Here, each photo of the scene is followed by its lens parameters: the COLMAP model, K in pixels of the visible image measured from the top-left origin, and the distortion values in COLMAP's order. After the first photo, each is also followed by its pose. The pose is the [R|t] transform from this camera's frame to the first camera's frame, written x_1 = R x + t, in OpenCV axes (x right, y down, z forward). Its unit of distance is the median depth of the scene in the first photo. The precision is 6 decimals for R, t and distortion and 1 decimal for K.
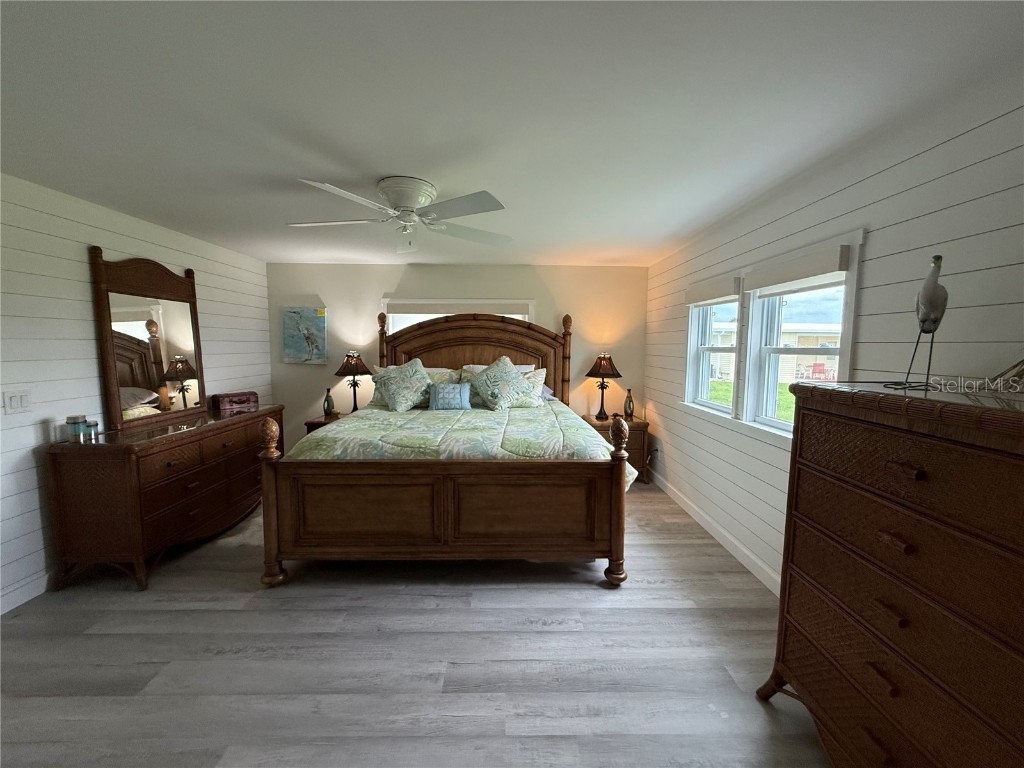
lens RADIAL K [[406.1, 0, 512.0], [0, 406.1, 384.0], [0, 0, 1]] dist [-0.001244, -0.000077]
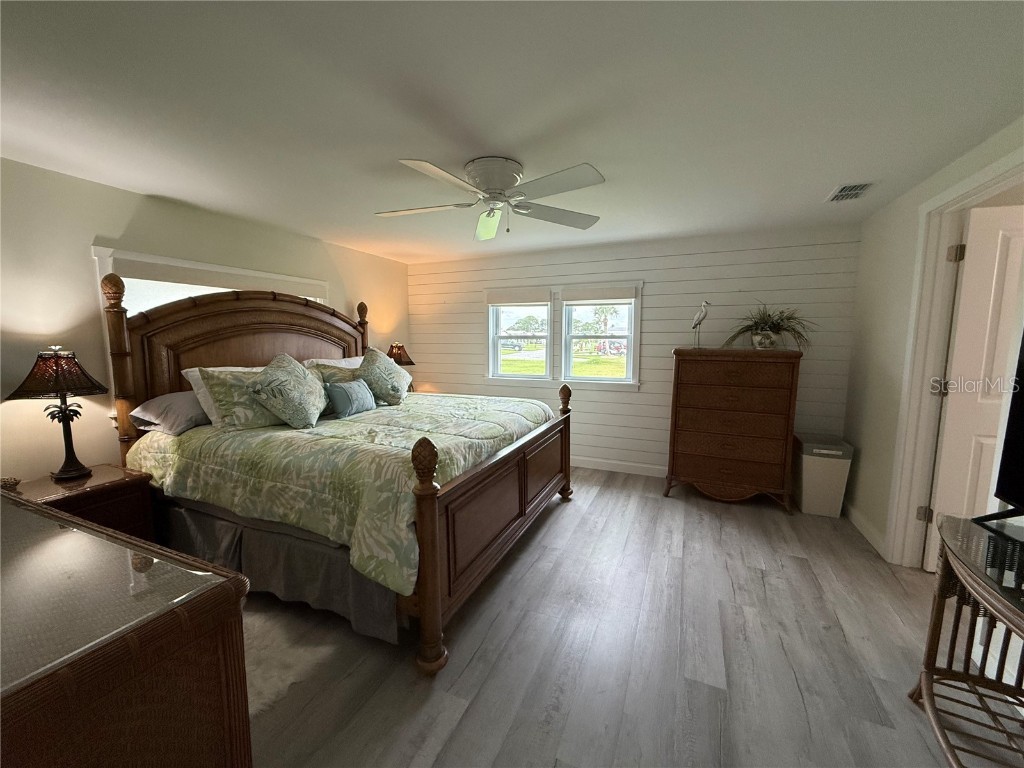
lens RADIAL K [[406.1, 0, 512.0], [0, 406.1, 384.0], [0, 0, 1]] dist [-0.001244, -0.000077]
pose [[0.414087, -0.109245, 0.903658, -0.602343], [0.089284, 0.992859, 0.079116, -0.025193], [-0.905848, 0.047921, 0.420883, 0.297560]]
